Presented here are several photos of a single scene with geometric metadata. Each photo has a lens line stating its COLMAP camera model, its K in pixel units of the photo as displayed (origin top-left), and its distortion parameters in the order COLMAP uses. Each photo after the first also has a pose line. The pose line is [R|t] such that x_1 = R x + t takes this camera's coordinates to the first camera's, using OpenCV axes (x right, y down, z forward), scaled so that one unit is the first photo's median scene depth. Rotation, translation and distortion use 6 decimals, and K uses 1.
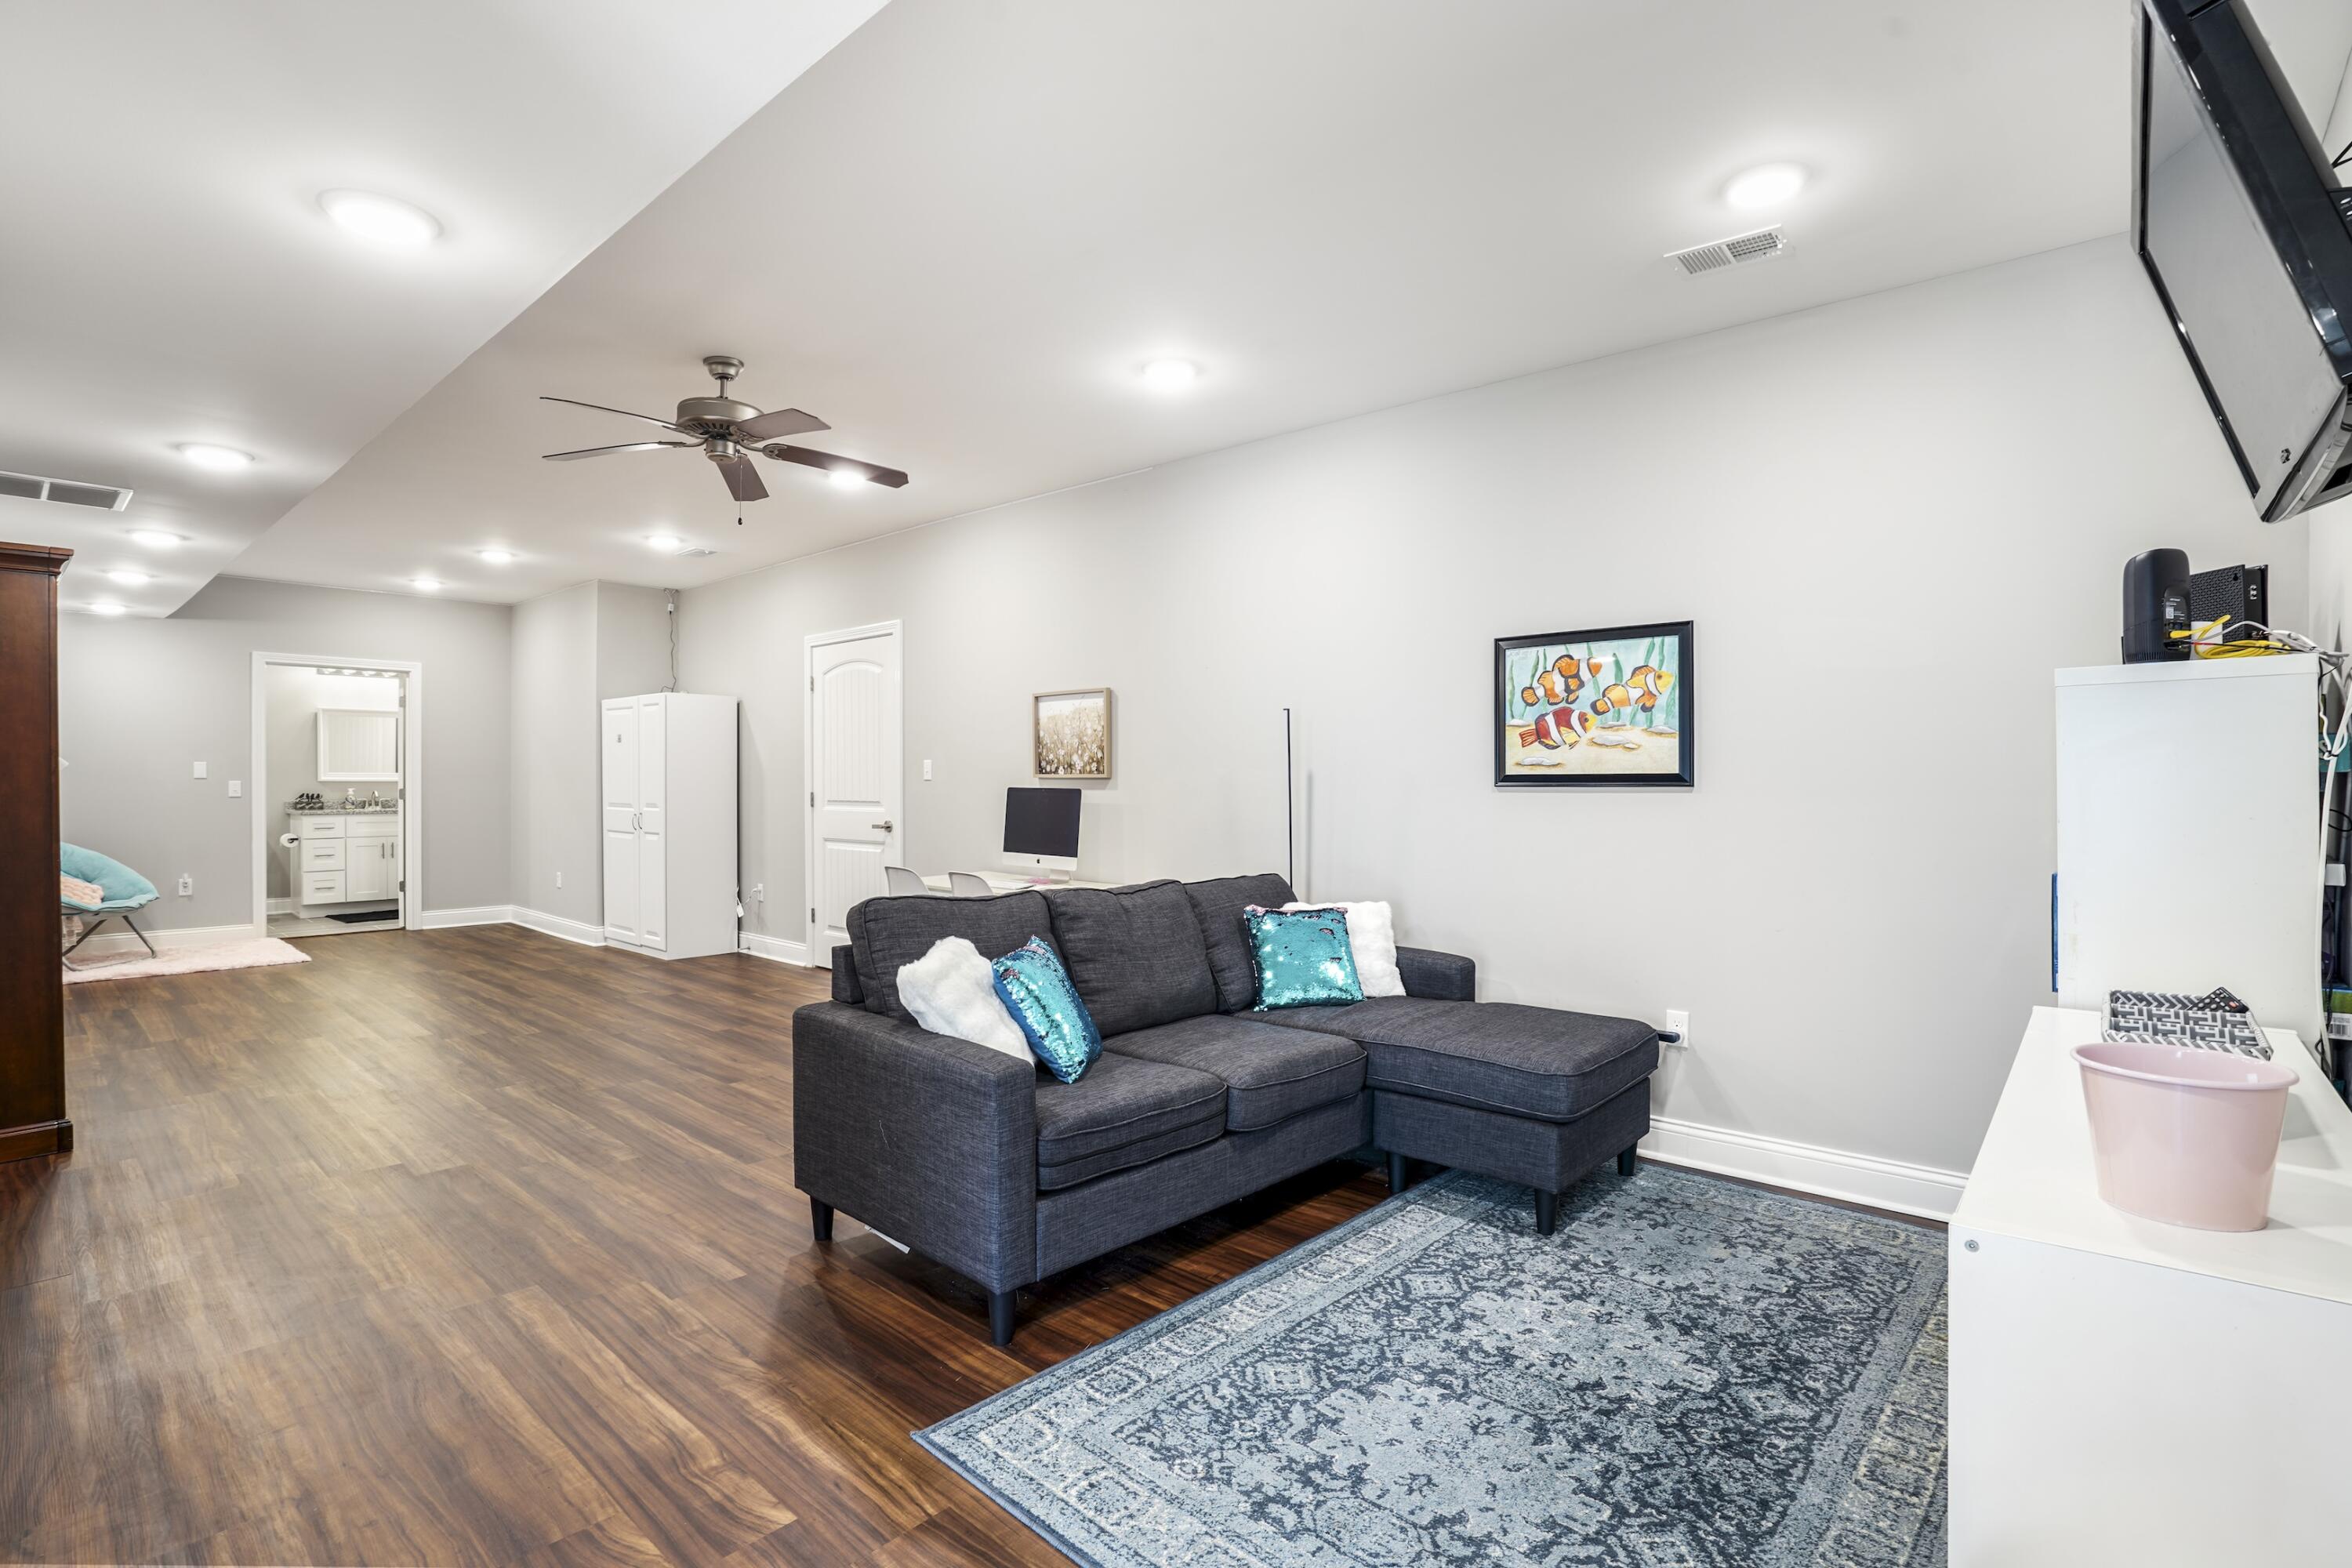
lens RADIAL K [[1106.2, 0, 1180.1], [0, 1106.2, 781.4], [0, 0, 1]] dist [-0.045108, 0.008949]
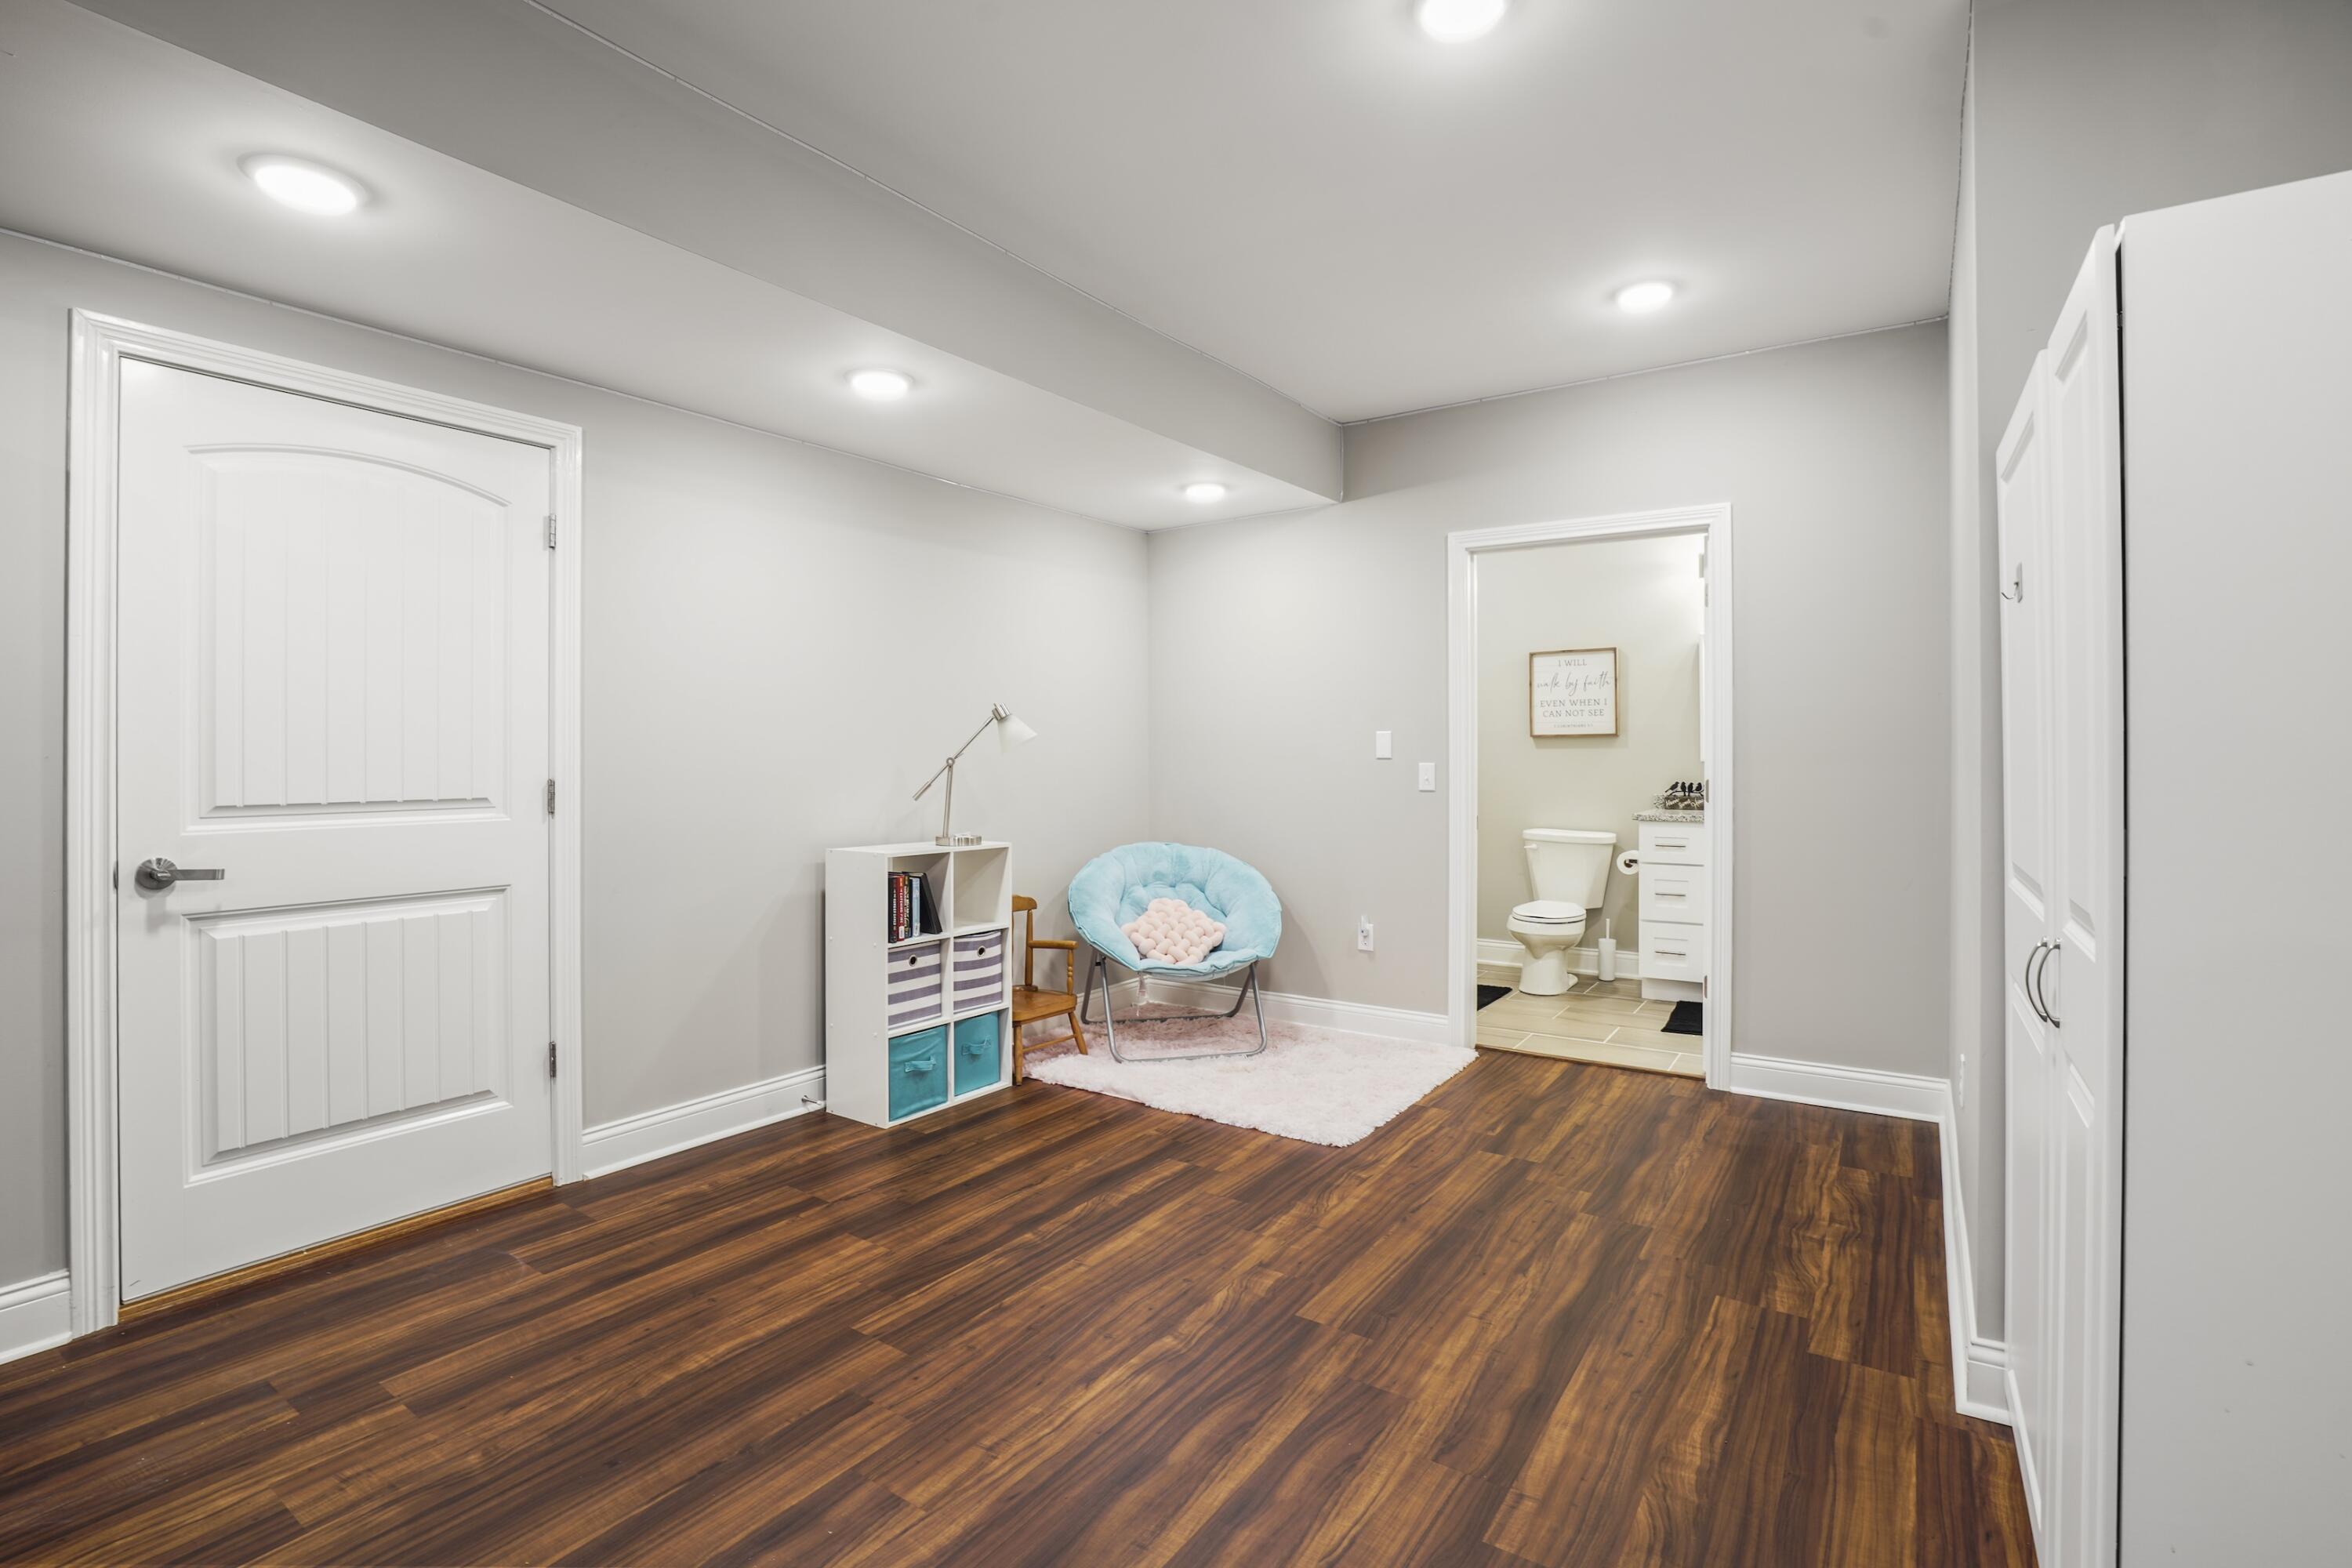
lens RADIAL K [[1106.2, 0, 1186.0], [0, 1106.2, 764.6], [0, 0, 1]] dist [-0.045108, 0.008949]
pose [[0.153073, -0.003042, -0.988210, -0.315472], [0.002948, 0.999992, -0.002622, 0.001849], [0.988210, -0.002512, 0.153081, 0.781770]]
